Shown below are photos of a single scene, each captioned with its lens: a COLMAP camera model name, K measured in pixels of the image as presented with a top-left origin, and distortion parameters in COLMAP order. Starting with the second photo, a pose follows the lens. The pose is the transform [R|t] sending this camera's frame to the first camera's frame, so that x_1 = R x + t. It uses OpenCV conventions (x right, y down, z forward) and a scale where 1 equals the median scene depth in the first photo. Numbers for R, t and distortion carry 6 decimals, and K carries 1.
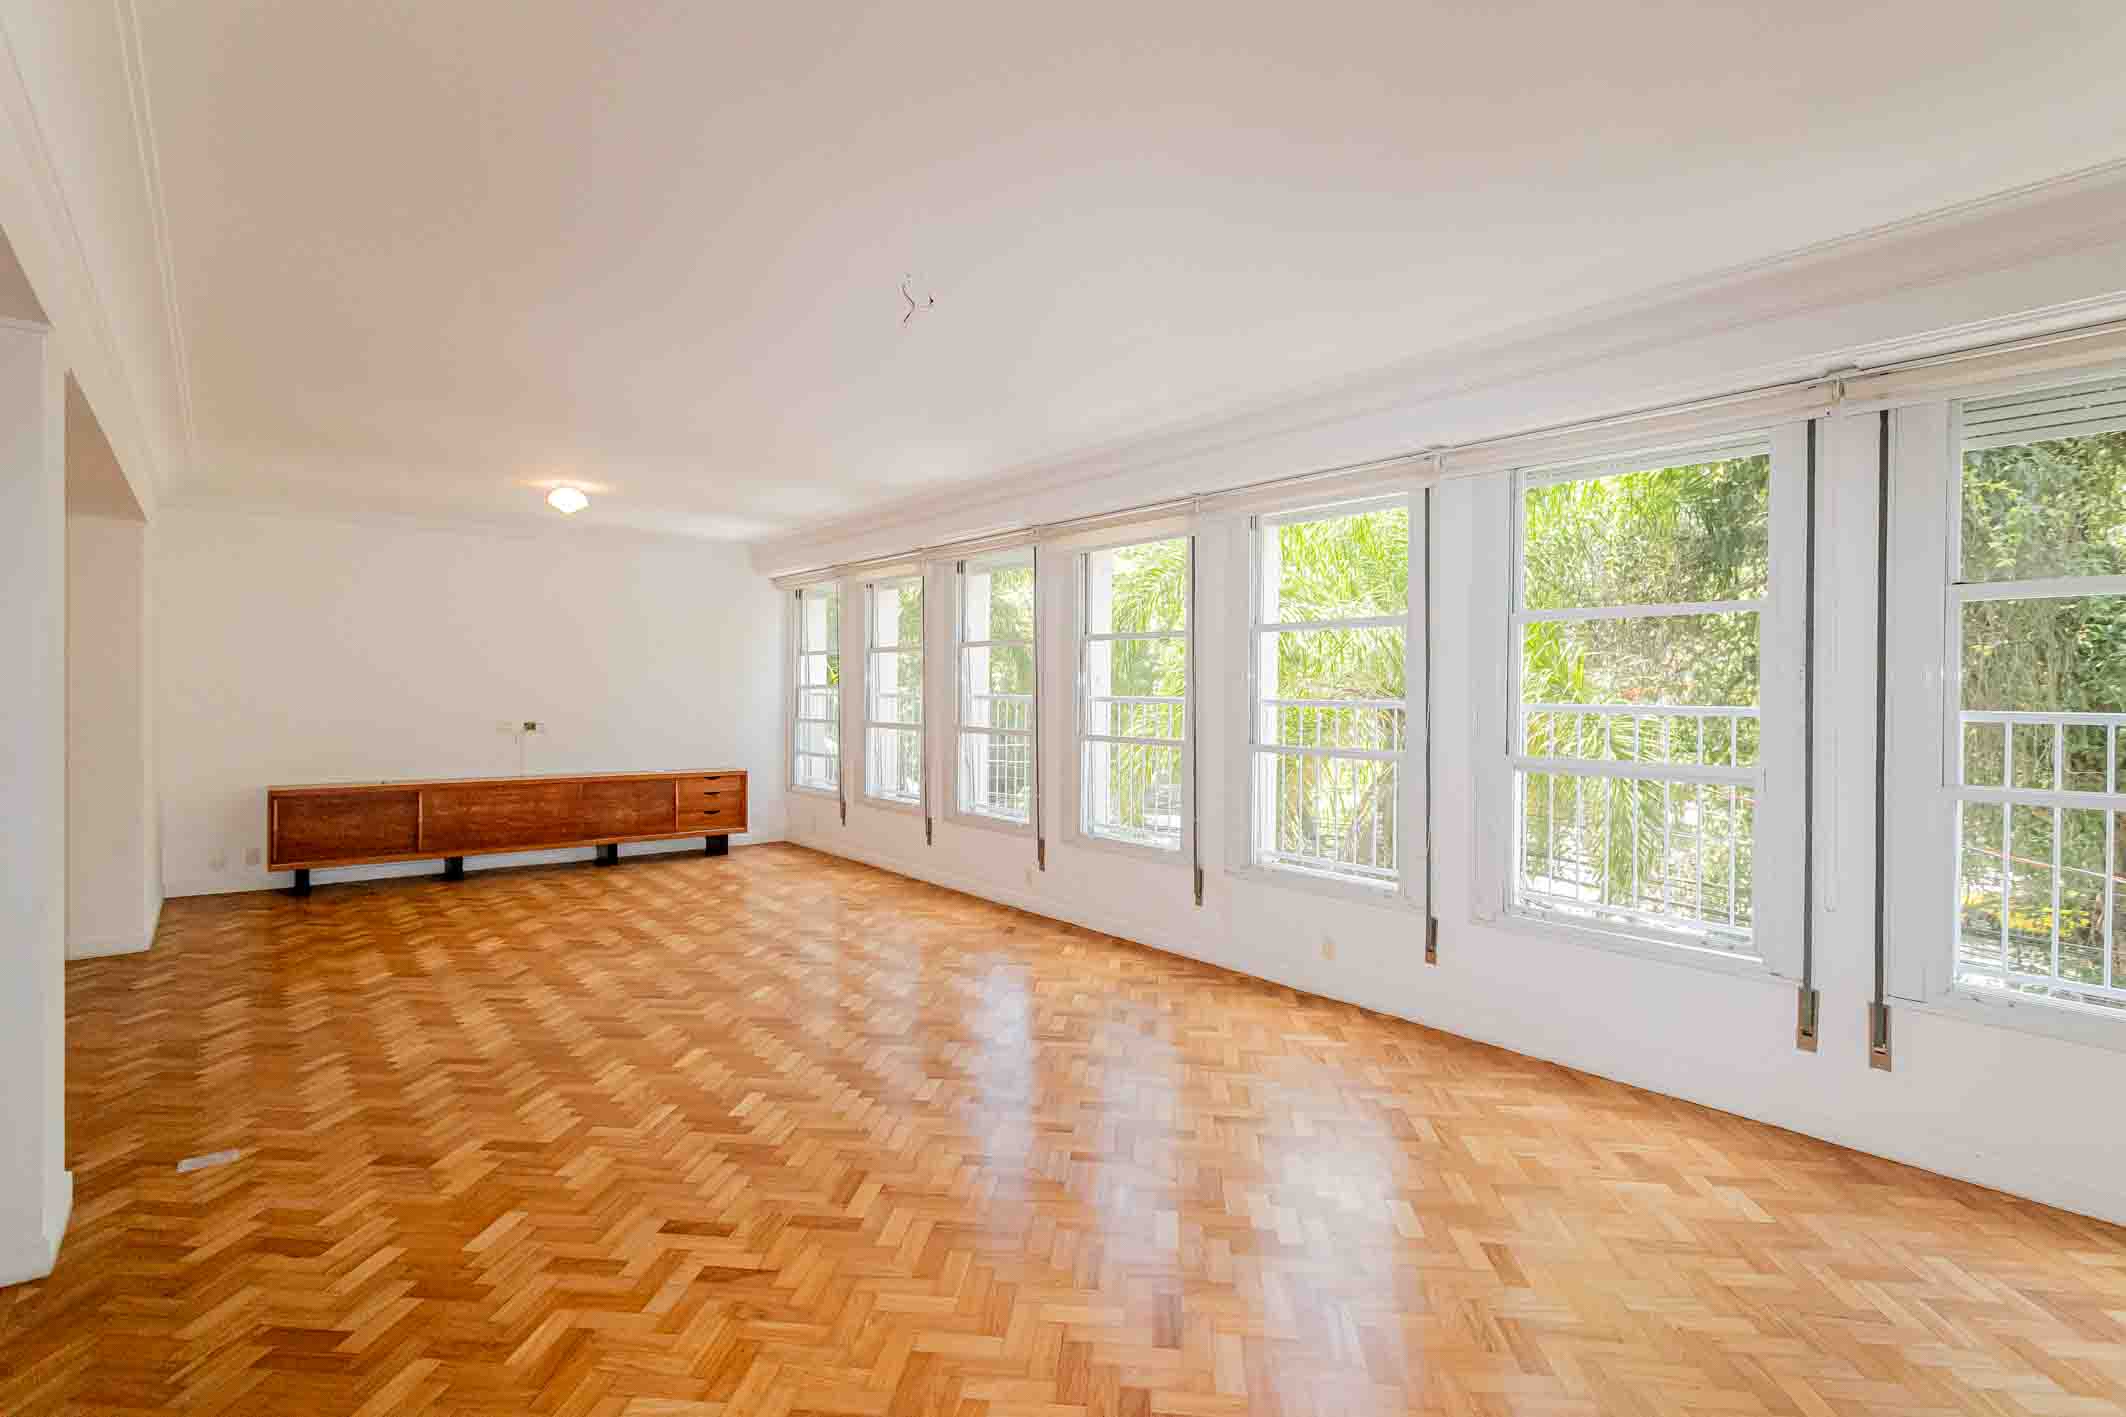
lens RADIAL K [[1015.2, 0, 1063.0], [0, 1015.2, 708.5], [0, 0, 1]] dist [0.010185, 0.000239]
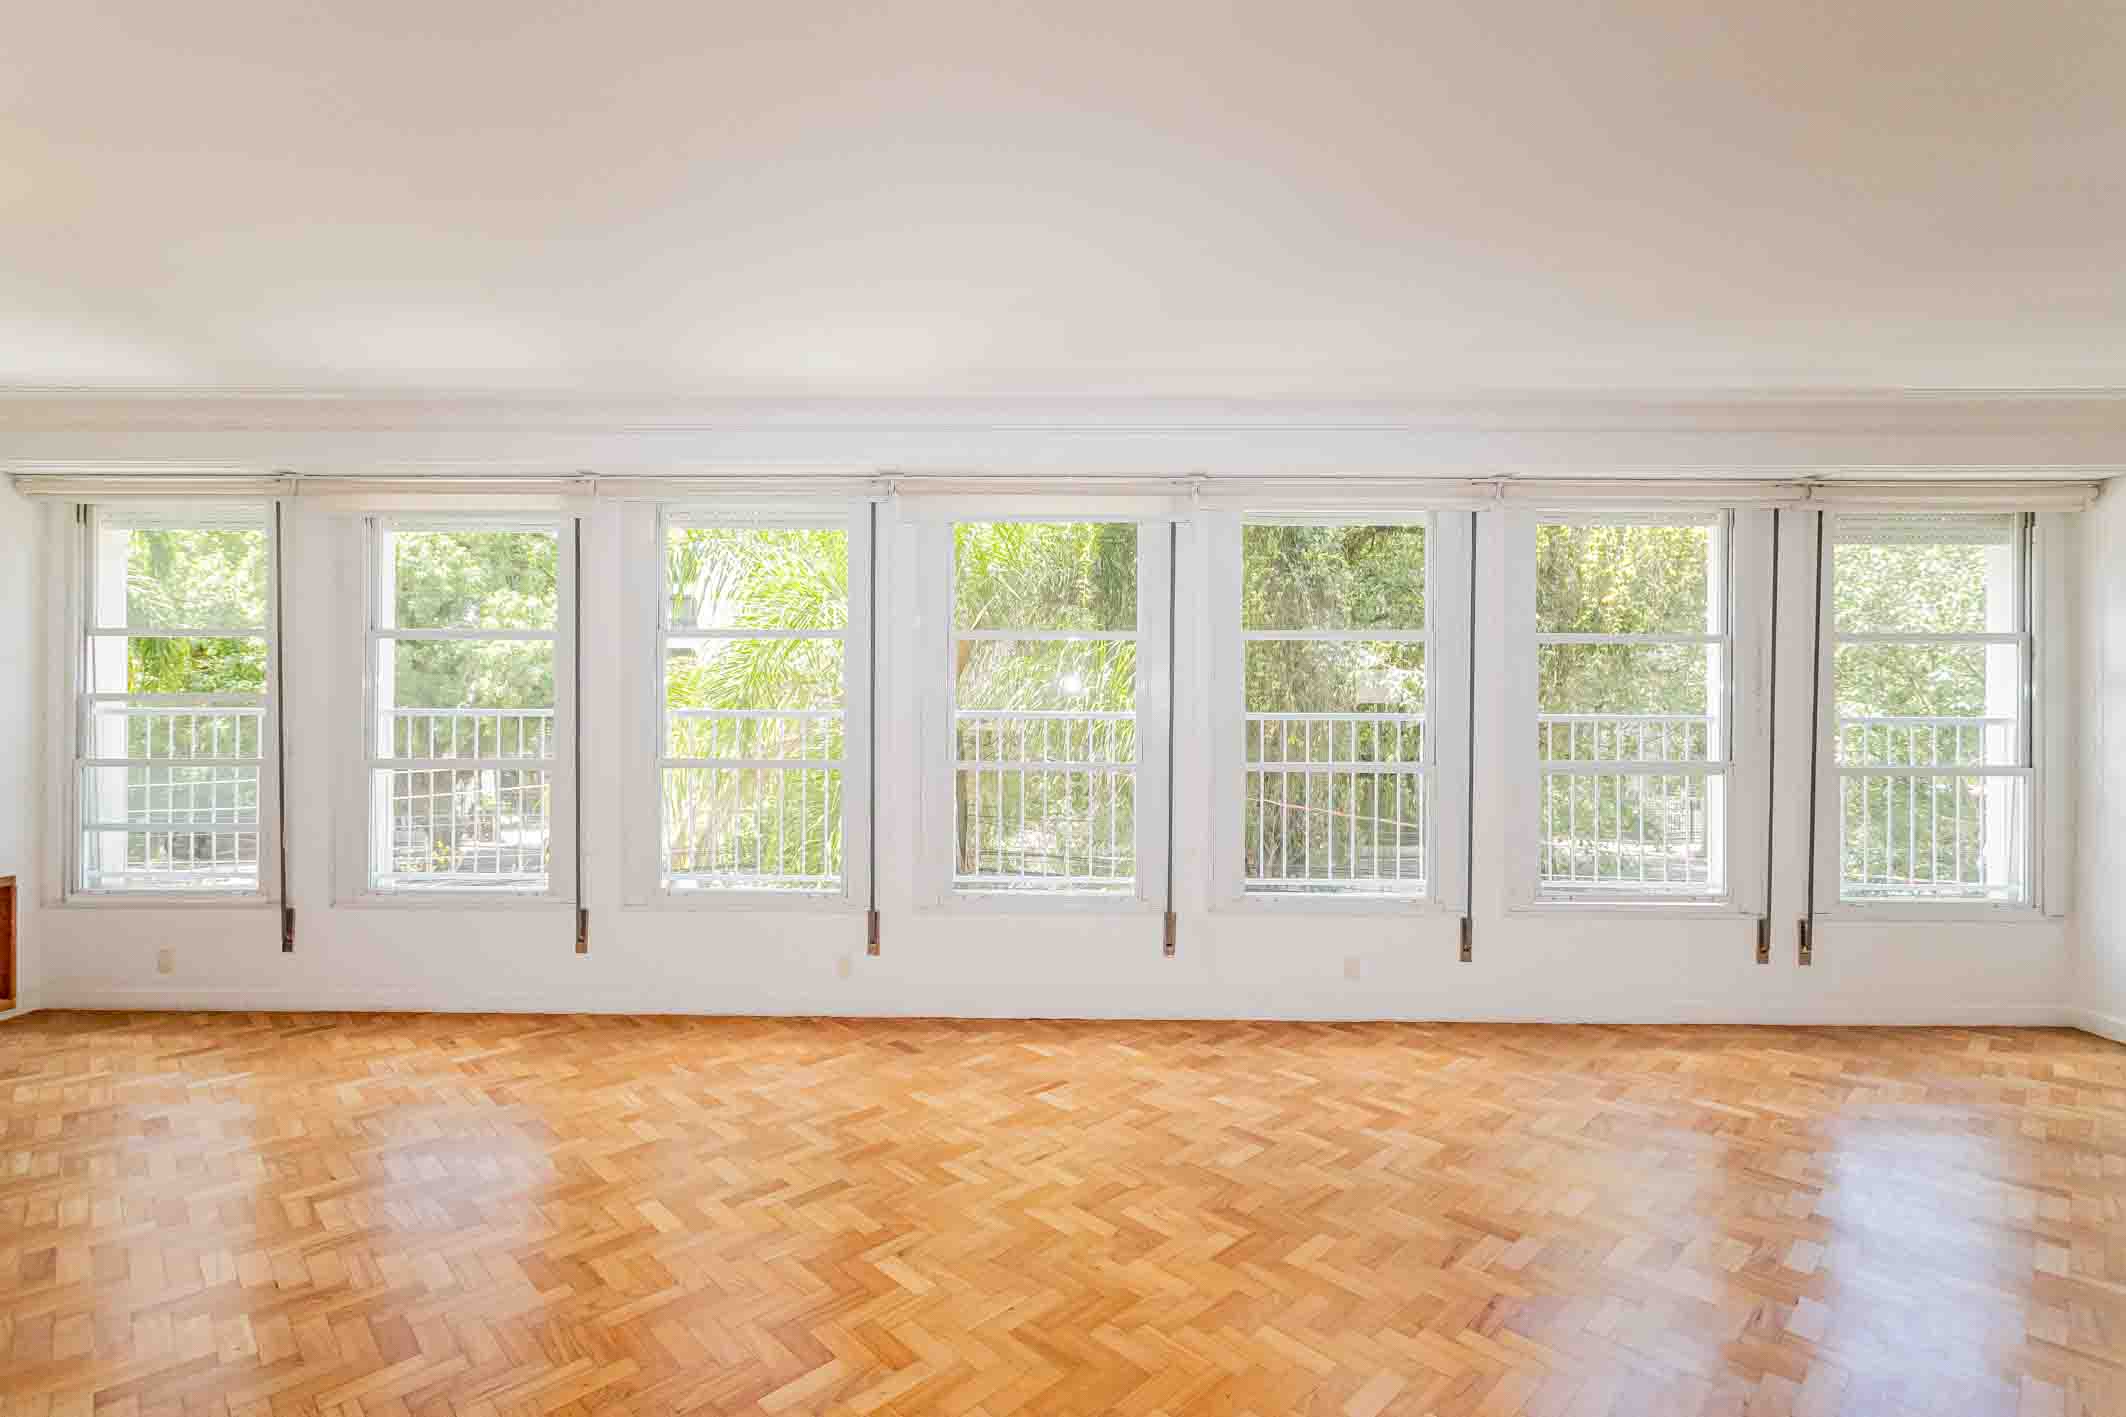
lens RADIAL K [[882.1, 0, 1063.0], [0, 882.1, 708.5], [0, 0, 1]] dist [0.003003, 0.000103]
pose [[0.645766, -0.012450, 0.763434, -0.225693], [0.016861, 0.999856, 0.002043, -0.008760], [-0.763349, 0.011553, 0.645883, 0.266030]]
